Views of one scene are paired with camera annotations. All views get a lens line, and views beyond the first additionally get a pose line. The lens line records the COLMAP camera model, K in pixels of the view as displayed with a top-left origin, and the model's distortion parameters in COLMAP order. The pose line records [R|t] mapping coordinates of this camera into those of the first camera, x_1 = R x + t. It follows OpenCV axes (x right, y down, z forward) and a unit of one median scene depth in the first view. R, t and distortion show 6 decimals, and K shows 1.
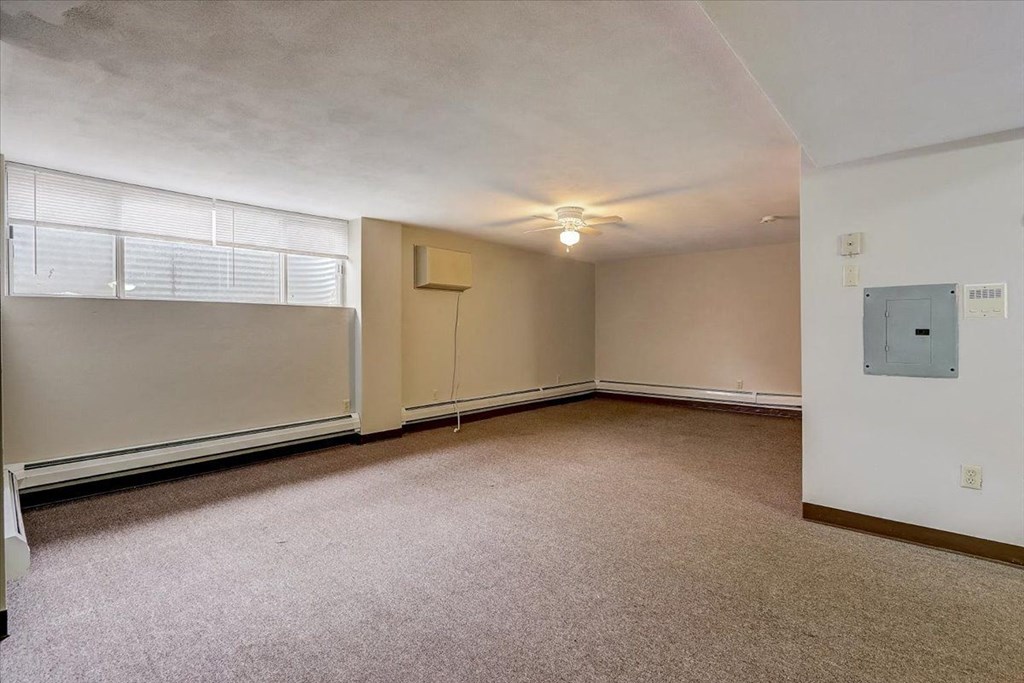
lens RADIAL K [[479.2, 0, 508.7], [0, 479.2, 330.0], [0, 0, 1]] dist [-0.000746, -0.000089]
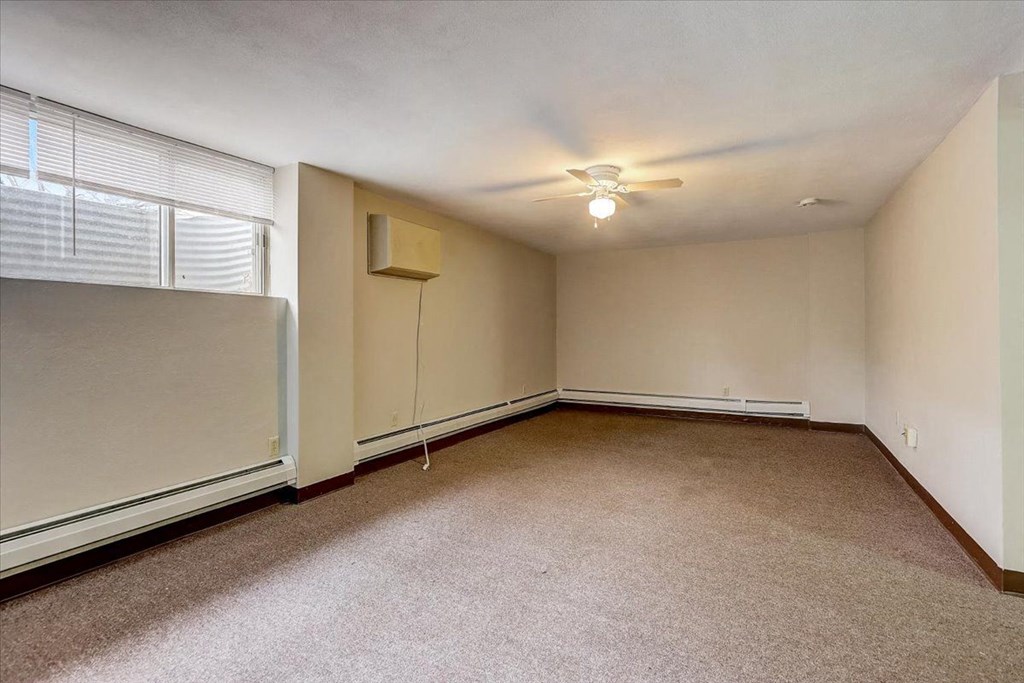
lens RADIAL K [[473.9, 0, 508.7], [0, 473.9, 332.2], [0, 0, 1]] dist [-0.004906, -0.001717]
pose [[0.975002, 0.000359, 0.222195, -0.165662], [-0.000369, 1.000000, 0.000003, 0.001437], [-0.222195, -0.000085, 0.975002, 0.288909]]
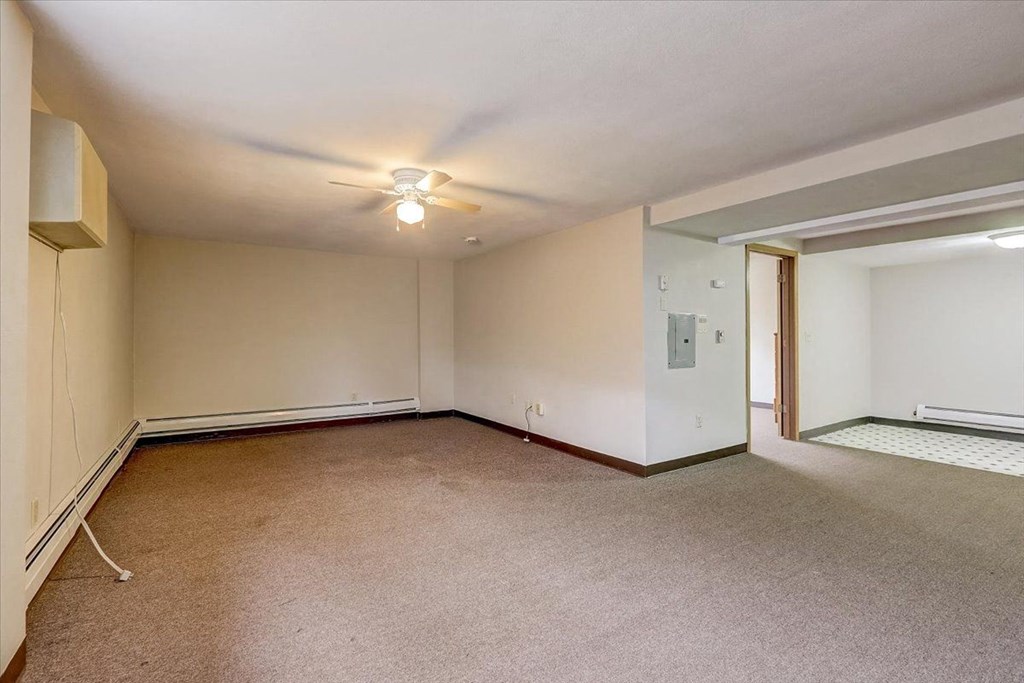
lens RADIAL K [[473.9, 0, 508.7], [0, 473.9, 332.2], [0, 0, 1]] dist [-0.004906, -0.001717]
pose [[0.255525, 0.013385, 0.966710, -0.484688], [0.000495, 0.999902, -0.013976, -0.002416], [-0.966802, 0.004050, 0.255493, 0.626060]]
